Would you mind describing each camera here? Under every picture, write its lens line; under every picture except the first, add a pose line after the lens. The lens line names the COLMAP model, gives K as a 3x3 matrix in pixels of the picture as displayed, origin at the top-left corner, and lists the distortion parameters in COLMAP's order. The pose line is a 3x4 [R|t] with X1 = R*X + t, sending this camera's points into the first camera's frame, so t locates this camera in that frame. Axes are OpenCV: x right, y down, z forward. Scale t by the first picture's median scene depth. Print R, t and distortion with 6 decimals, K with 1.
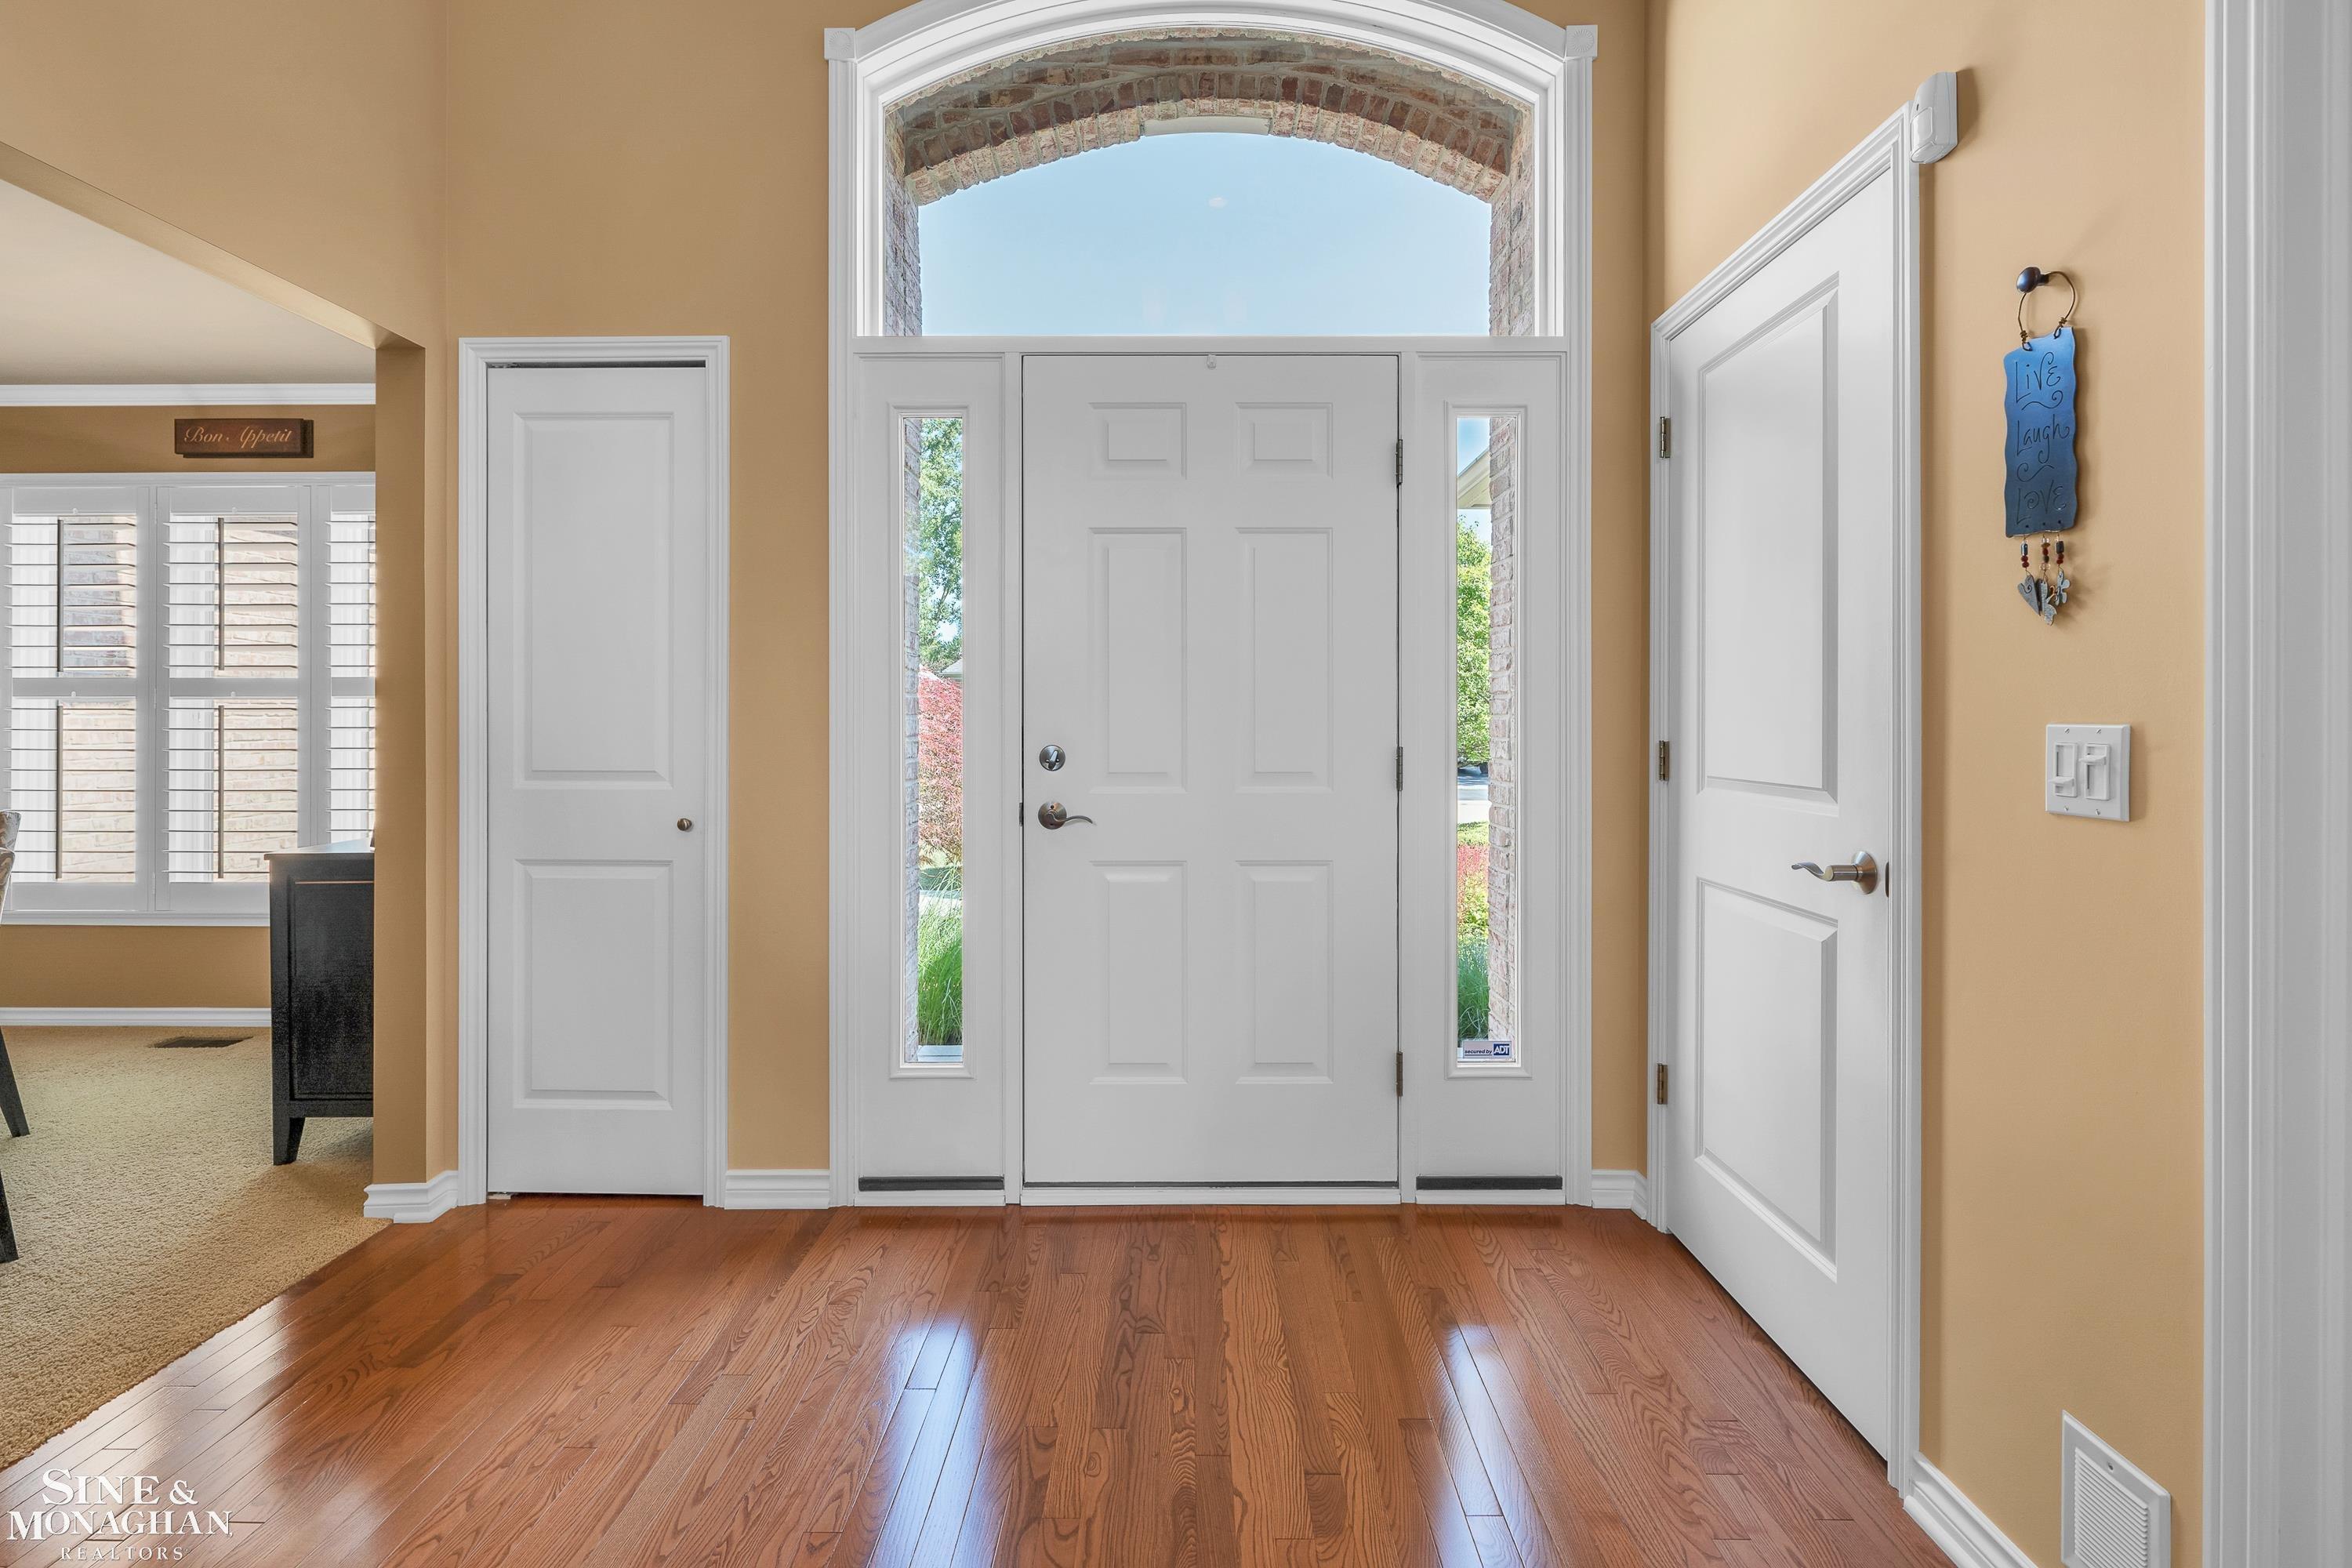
lens RADIAL K [[1042.3, 0, 1180.0], [0, 1042.3, 728.8], [0, 0, 1]] dist [-0.004082, -0.000377]
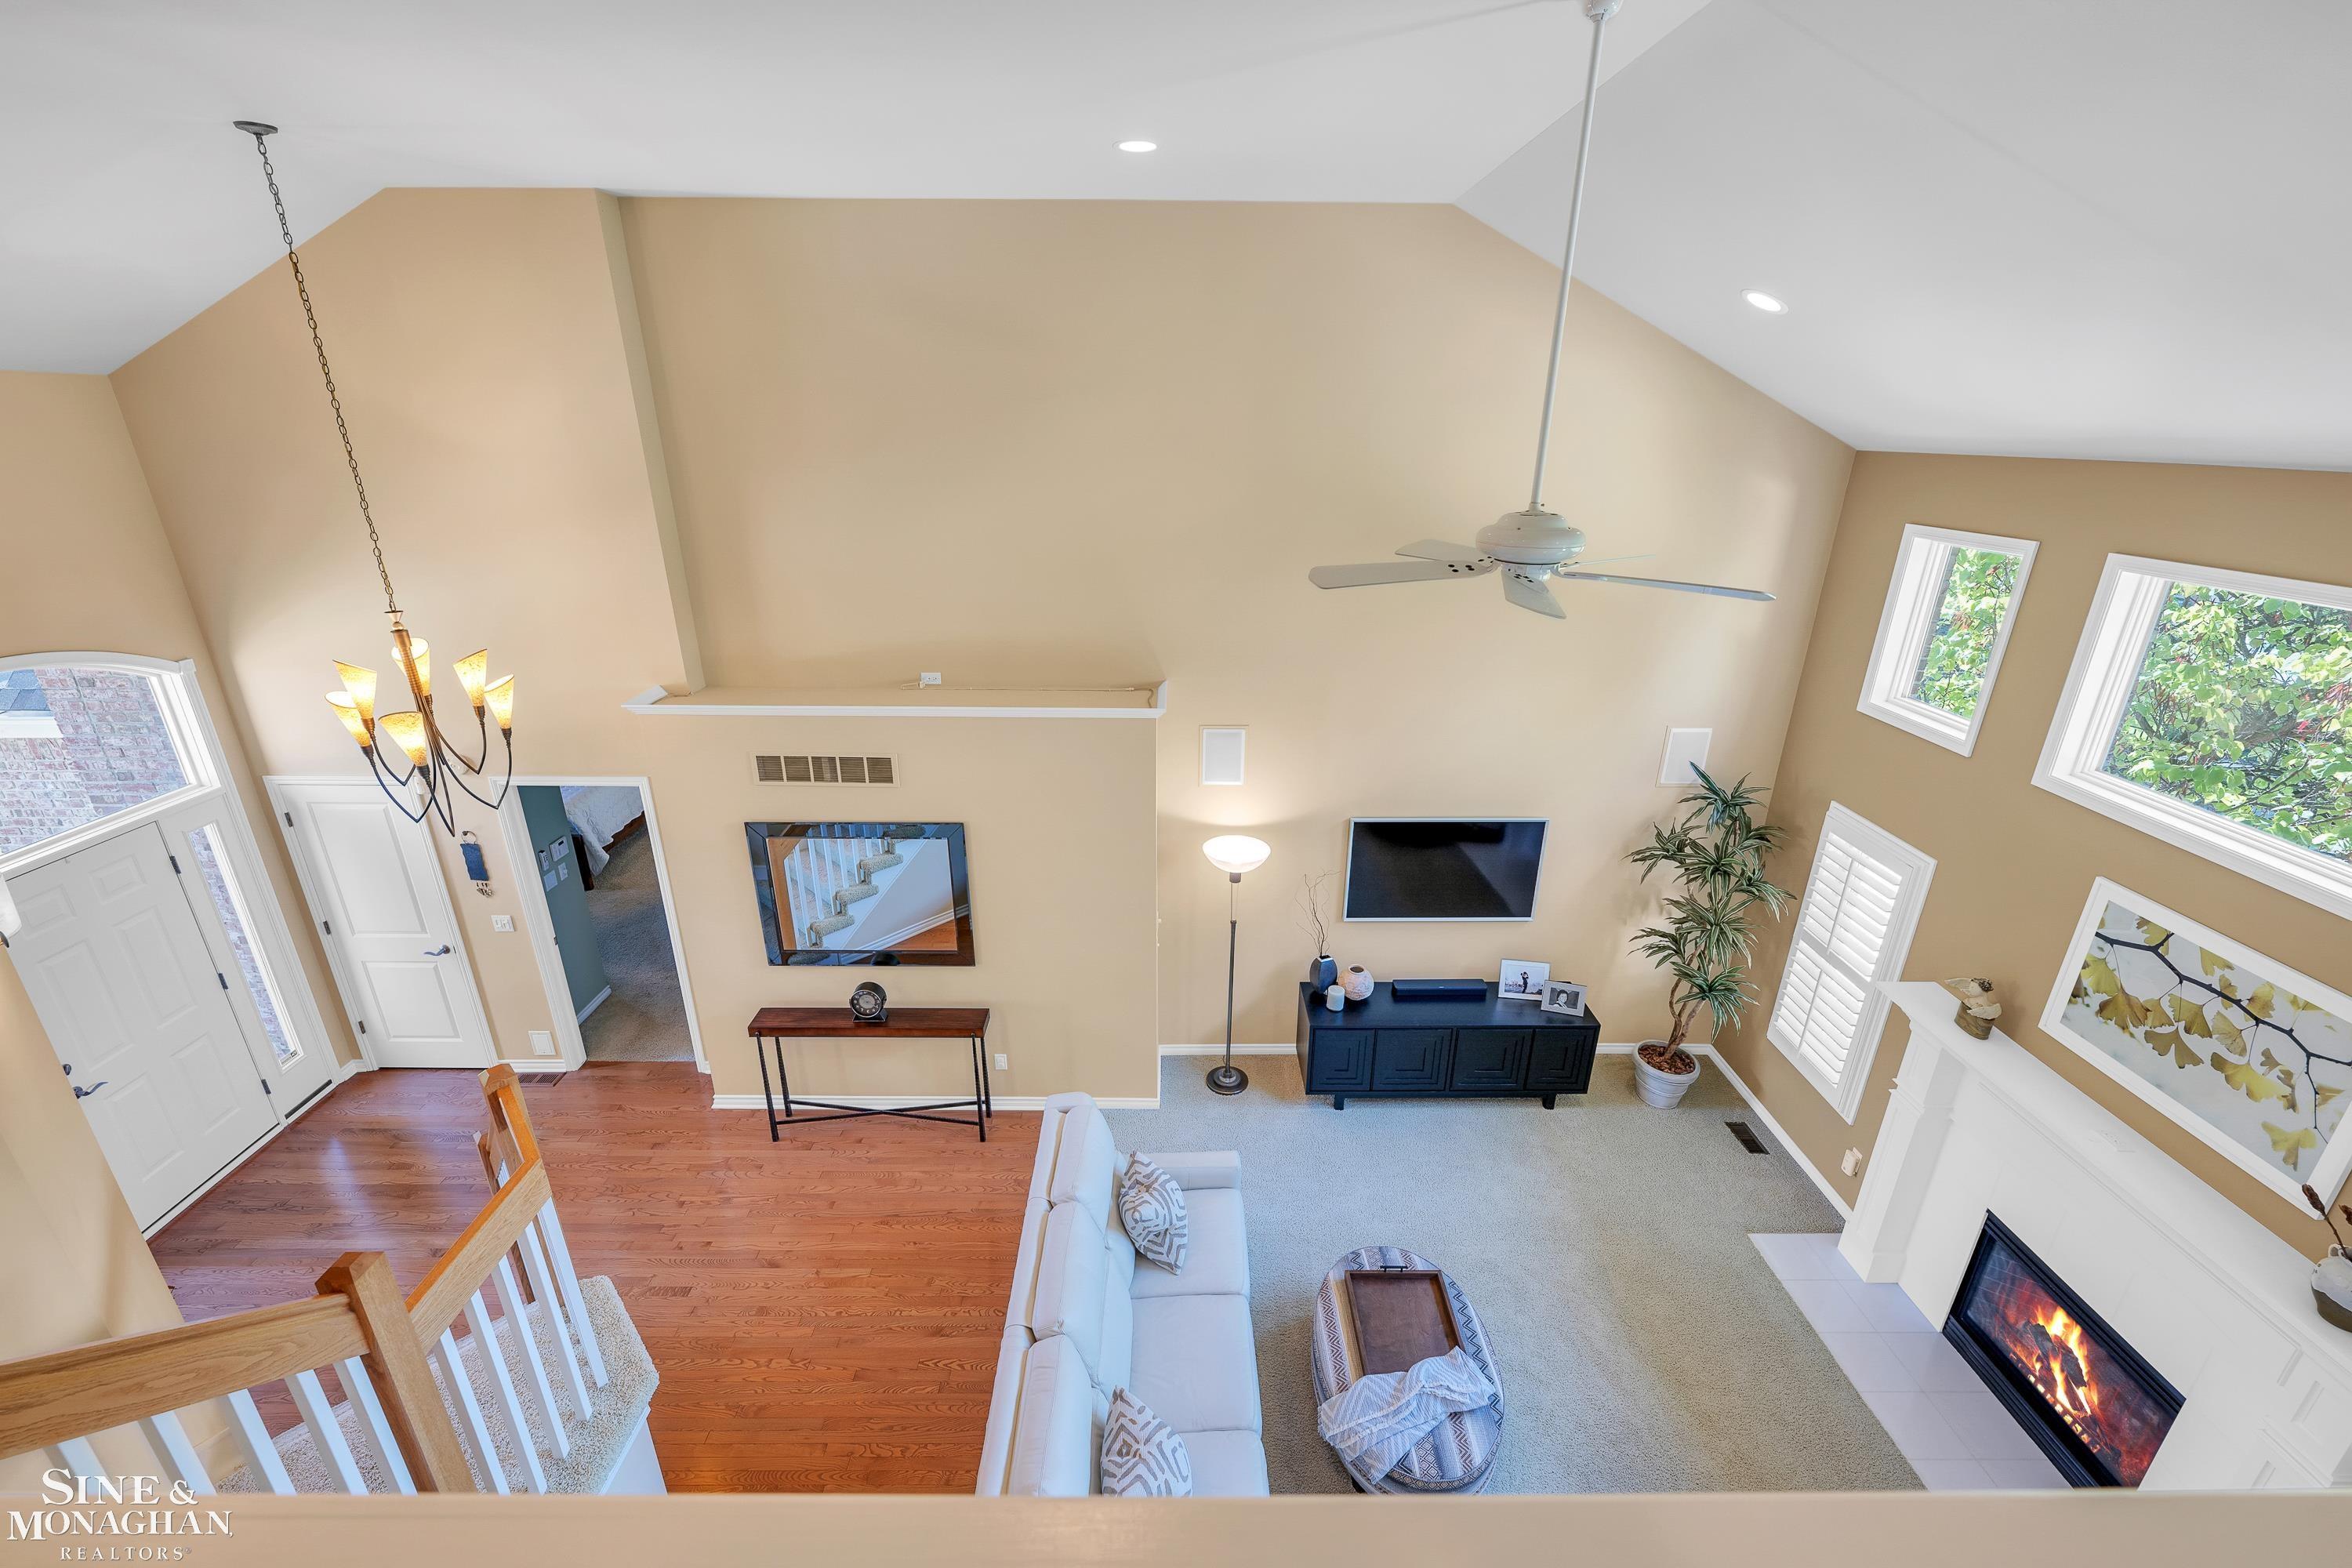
lens RADIAL K [[956.5, 0, 1170.7], [0, 956.5, 788.6], [0, 0, 1]] dist [-0.000769, -0.001100]
pose [[0.000013, -0.360367, 0.932811, -1.810037], [0.001663, 0.932810, 0.360366, -1.253812], [-0.999999, 0.001547, 0.000611, -1.266271]]
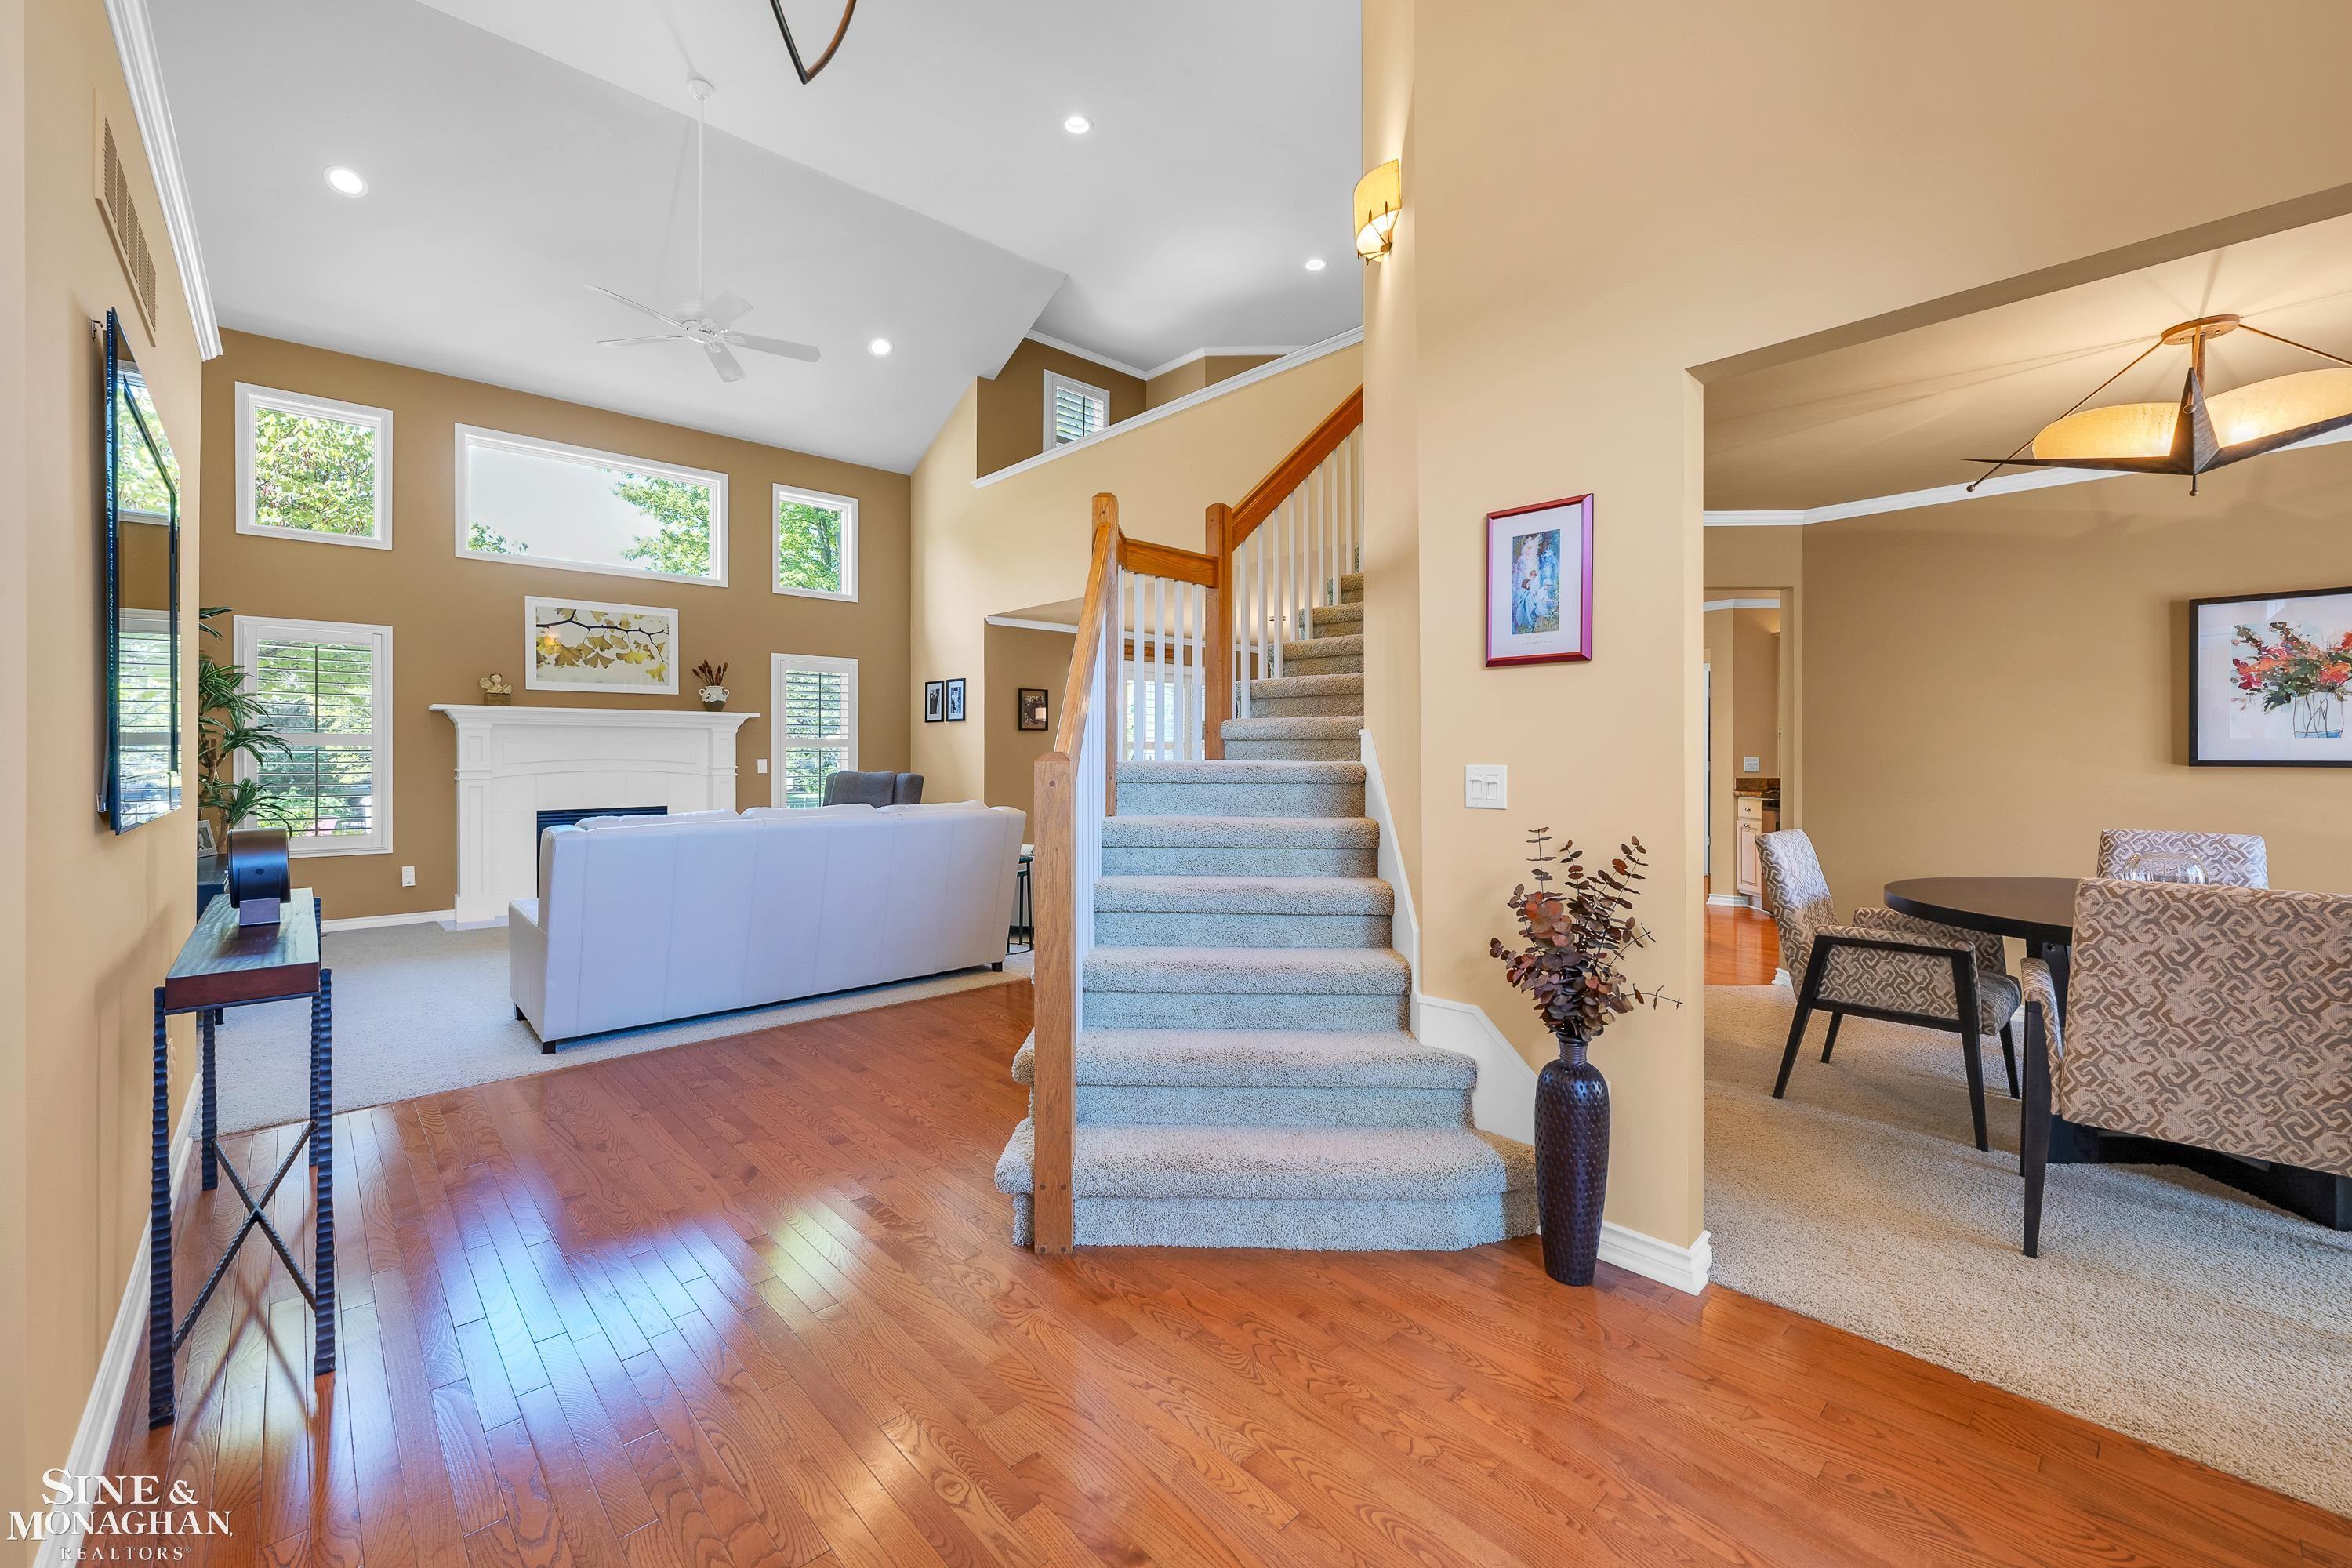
lens RADIAL K [[942.6, 0, 1163.0], [0, 942.6, 742.5], [0, 0, 1]] dist [-0.000401, -0.000036]
pose [[-0.725522, -0.006372, -0.688169, 0.266242], [-0.003809, 0.999979, -0.005244, -0.034497], [0.688188, -0.001184, -0.725531, 0.785560]]
